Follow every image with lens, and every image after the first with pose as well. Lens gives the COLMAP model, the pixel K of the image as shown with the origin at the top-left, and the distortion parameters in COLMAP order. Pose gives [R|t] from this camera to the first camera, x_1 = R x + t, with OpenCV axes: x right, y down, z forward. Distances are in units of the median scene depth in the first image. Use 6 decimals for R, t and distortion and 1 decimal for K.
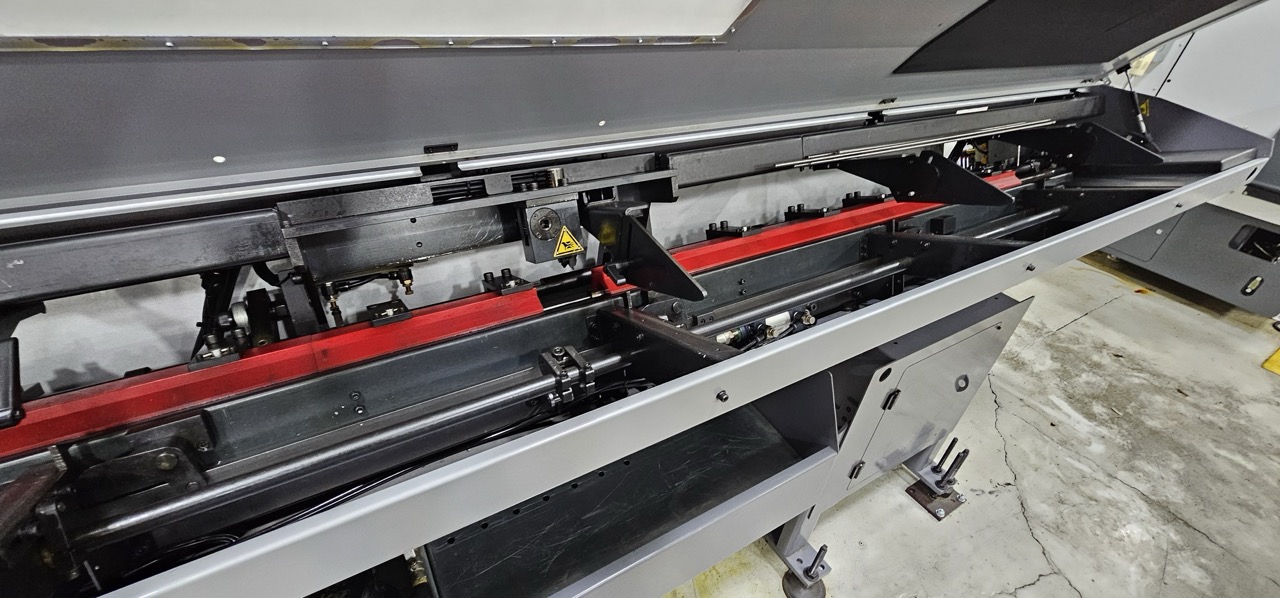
lens RADIAL K [[523.0, 0, 640.0], [0, 523.0, 299.0], [0, 0, 1]] dist [0.000485, 0.000276]
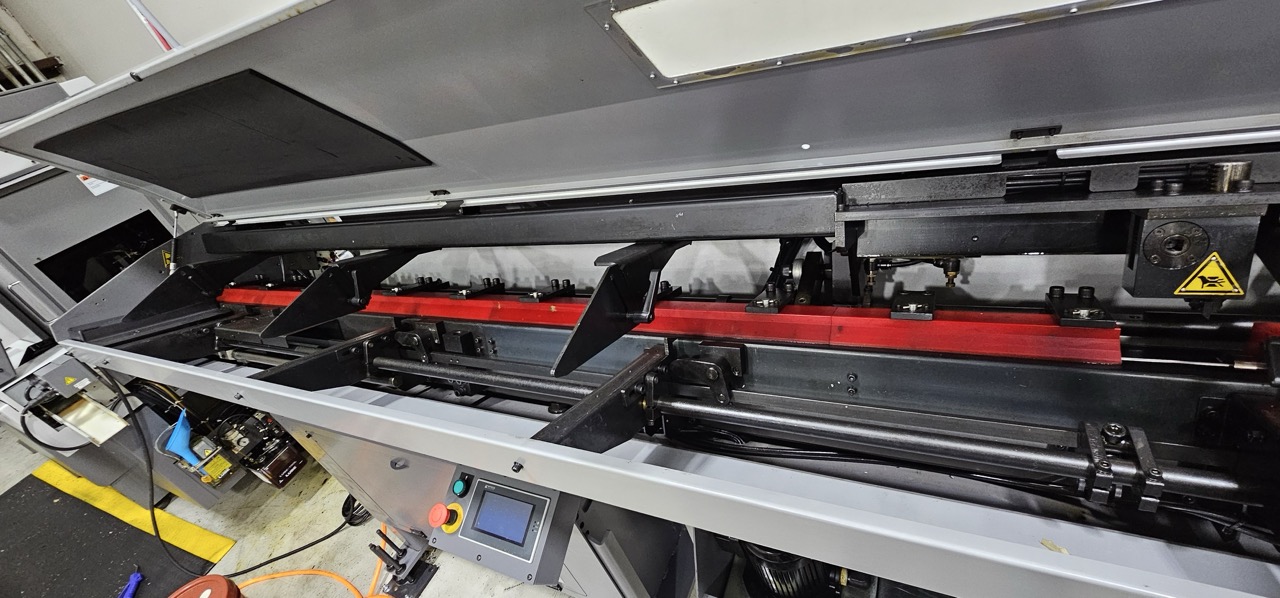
lens RADIAL K [[517.6, 0, 640.0], [0, 517.6, 299.0], [0, 0, 1]] dist [-0.016501, 0.000227]
pose [[0.492267, 0.297704, -0.817952, 0.041066], [-0.190186, 0.953776, 0.232679, -0.110810], [0.849413, 0.041023, 0.526132, 0.077954]]
